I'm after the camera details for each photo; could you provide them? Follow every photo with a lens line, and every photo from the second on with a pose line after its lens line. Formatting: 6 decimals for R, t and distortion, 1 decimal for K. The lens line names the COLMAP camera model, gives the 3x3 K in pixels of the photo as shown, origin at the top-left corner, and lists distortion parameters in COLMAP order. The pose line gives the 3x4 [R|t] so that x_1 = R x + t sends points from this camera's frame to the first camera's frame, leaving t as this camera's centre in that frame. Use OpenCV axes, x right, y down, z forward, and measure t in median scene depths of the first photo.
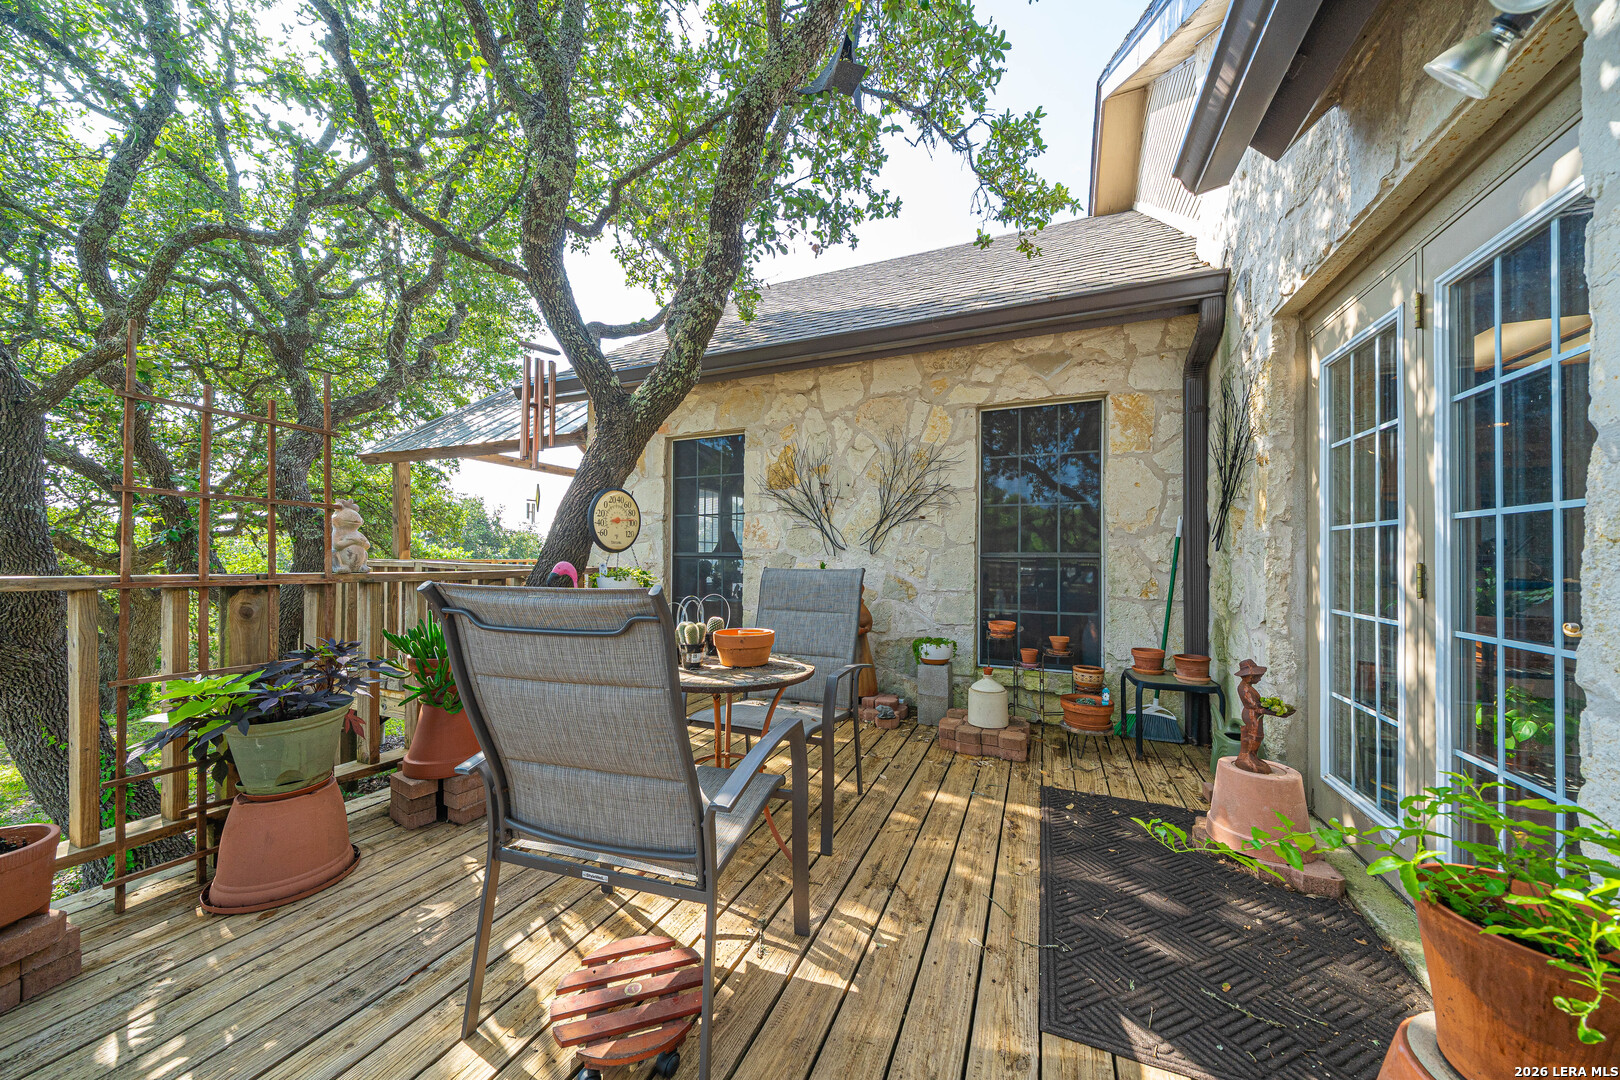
lens RADIAL K [[563.5, 0, 805.1], [0, 563.5, 551.1], [0, 0, 1]] dist [-0.005815, 0.000082]
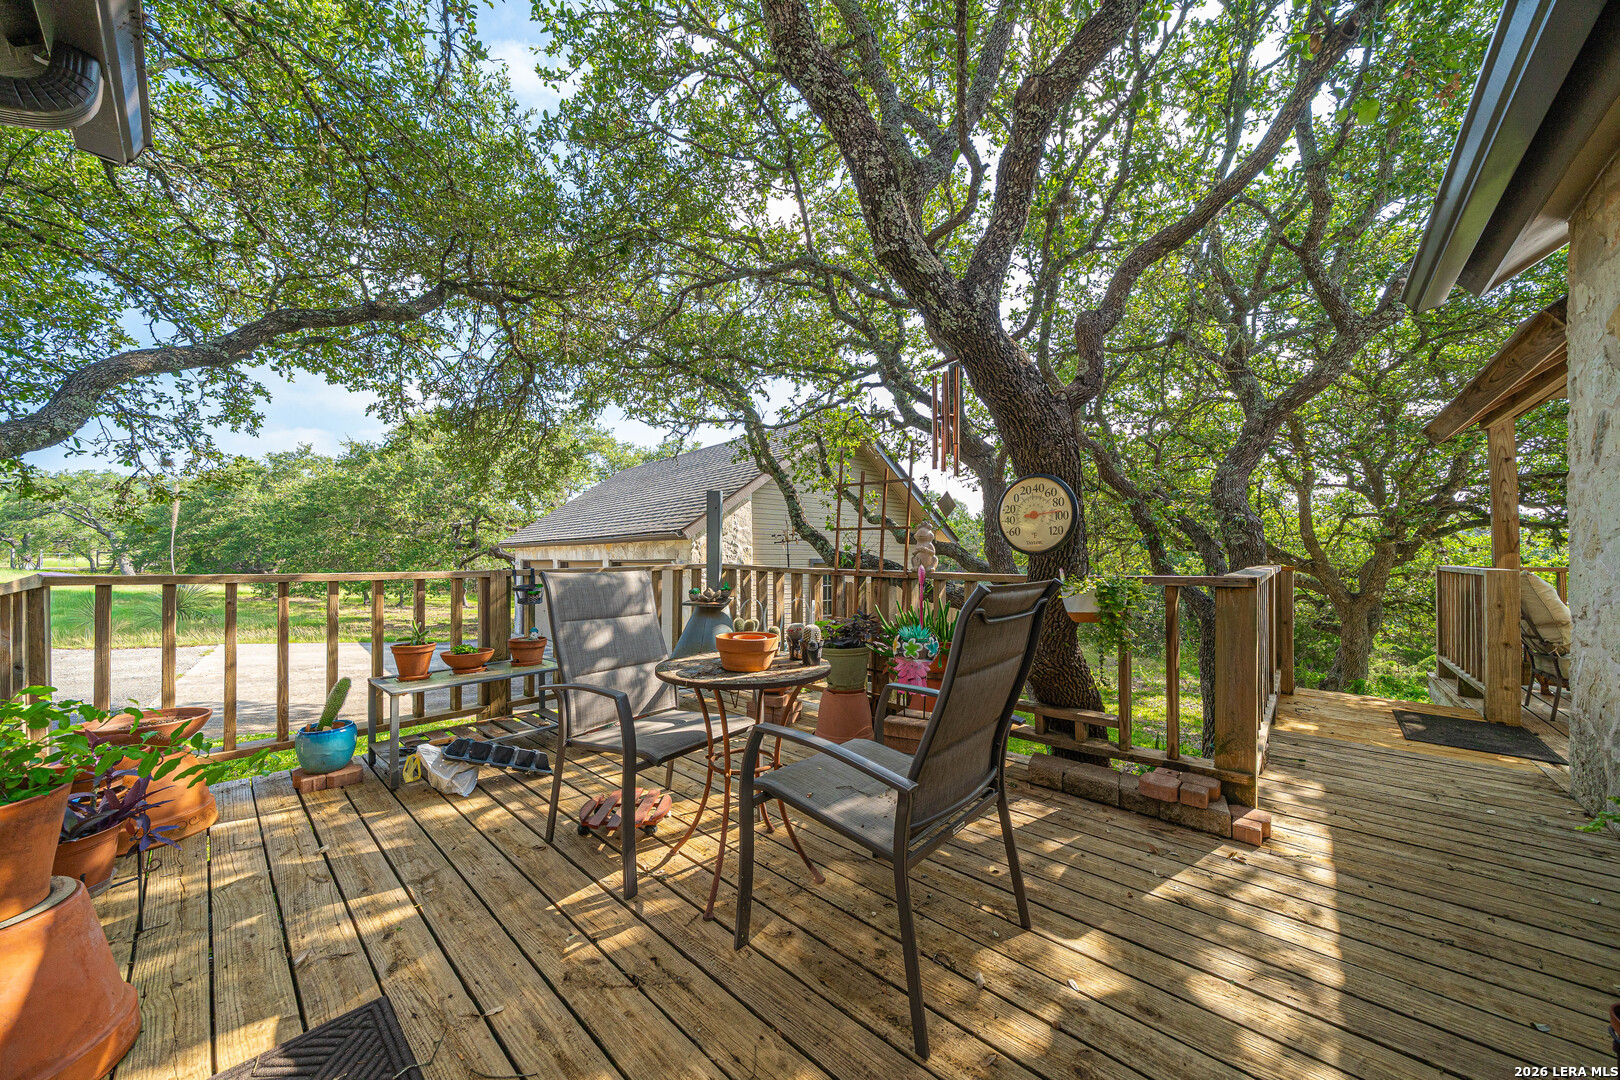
lens RADIAL K [[563.5, 0, 801.6], [0, 563.5, 549.9], [0, 0, 1]] dist [-0.005815, 0.000082]
pose [[-0.339612, -0.014037, -0.940461, 0.926912], [0.006726, 0.999827, -0.017352, 0.012213], [0.940541, -0.012218, -0.339459, 1.681734]]
